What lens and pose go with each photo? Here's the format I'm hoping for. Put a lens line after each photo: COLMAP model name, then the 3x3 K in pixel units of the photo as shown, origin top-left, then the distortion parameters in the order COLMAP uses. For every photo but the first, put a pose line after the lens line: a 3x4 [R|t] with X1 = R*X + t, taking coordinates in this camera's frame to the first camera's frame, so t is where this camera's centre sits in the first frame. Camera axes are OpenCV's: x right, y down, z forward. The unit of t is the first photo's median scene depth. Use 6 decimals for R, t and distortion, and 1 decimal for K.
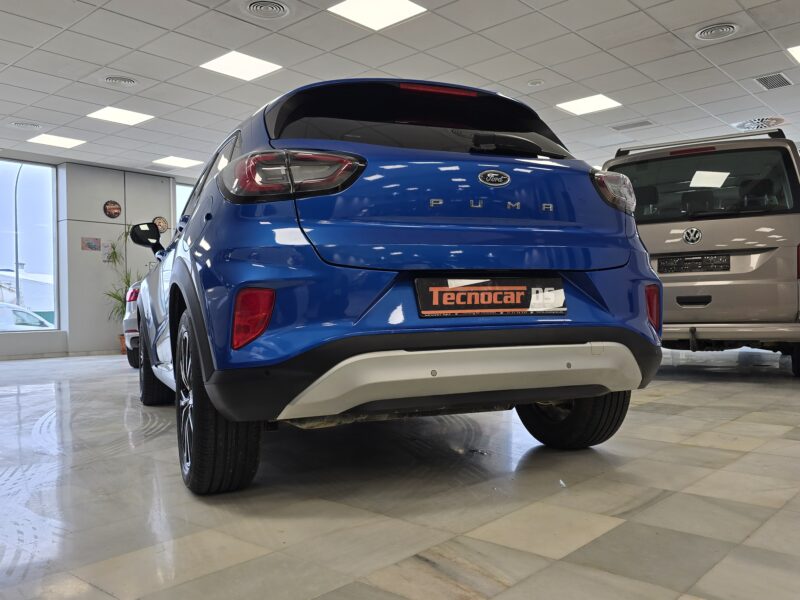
lens RADIAL K [[692.6, 0, 399.9], [0, 692.6, 303.5], [0, 0, 1]] dist [0.082333, -0.096448]
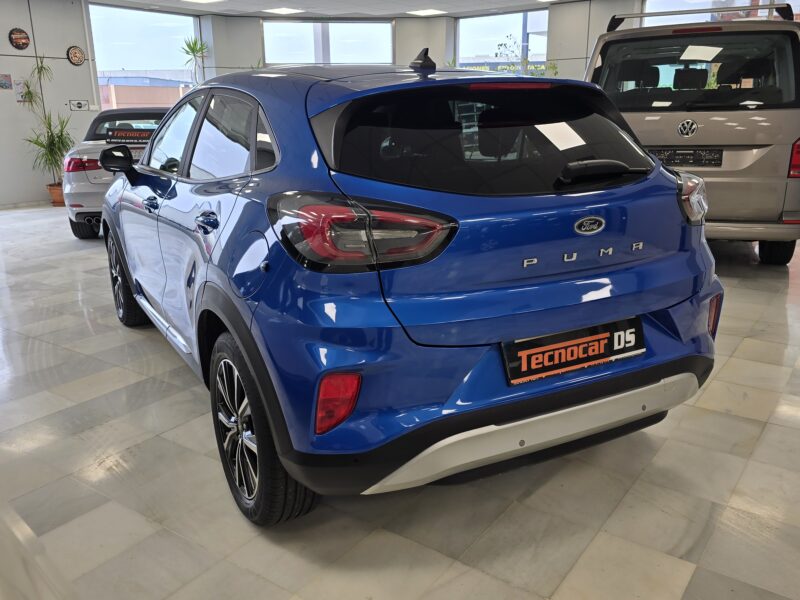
lens RADIAL K [[692.6, 0, 399.9], [0, 692.6, 303.5], [0, 0, 1]] dist [0.082333, -0.096448]
pose [[0.994290, -0.023037, 0.104192, -0.202753], [-0.007095, 0.959985, 0.279960, -0.332671], [-0.106472, -0.279101, 0.954341, 0.142679]]
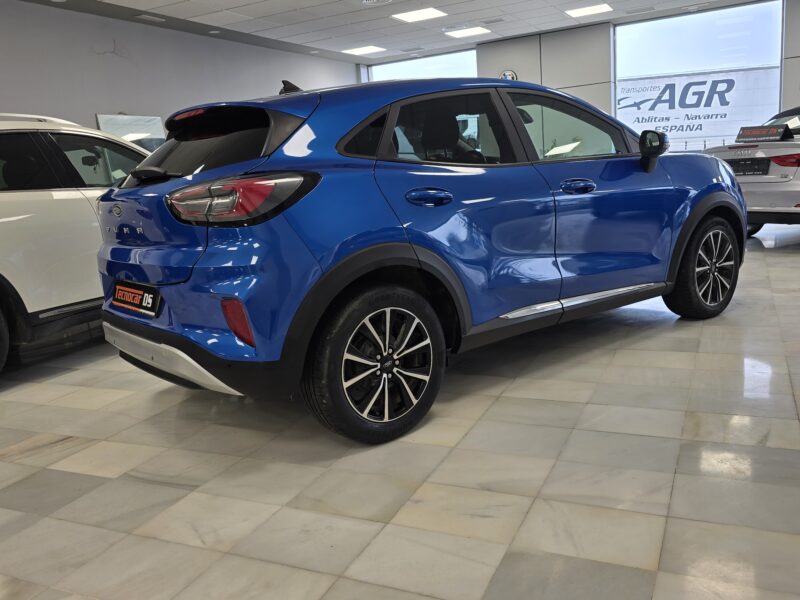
lens RADIAL K [[692.6, 0, 399.9], [0, 692.6, 303.5], [0, 0, 1]] dist [0.082333, -0.096448]
pose [[0.292168, 0.189864, -0.937331, 1.581209], [0.073900, 0.972683, 0.220060, -0.259909], [0.953508, -0.133563, 0.270156, 1.125144]]
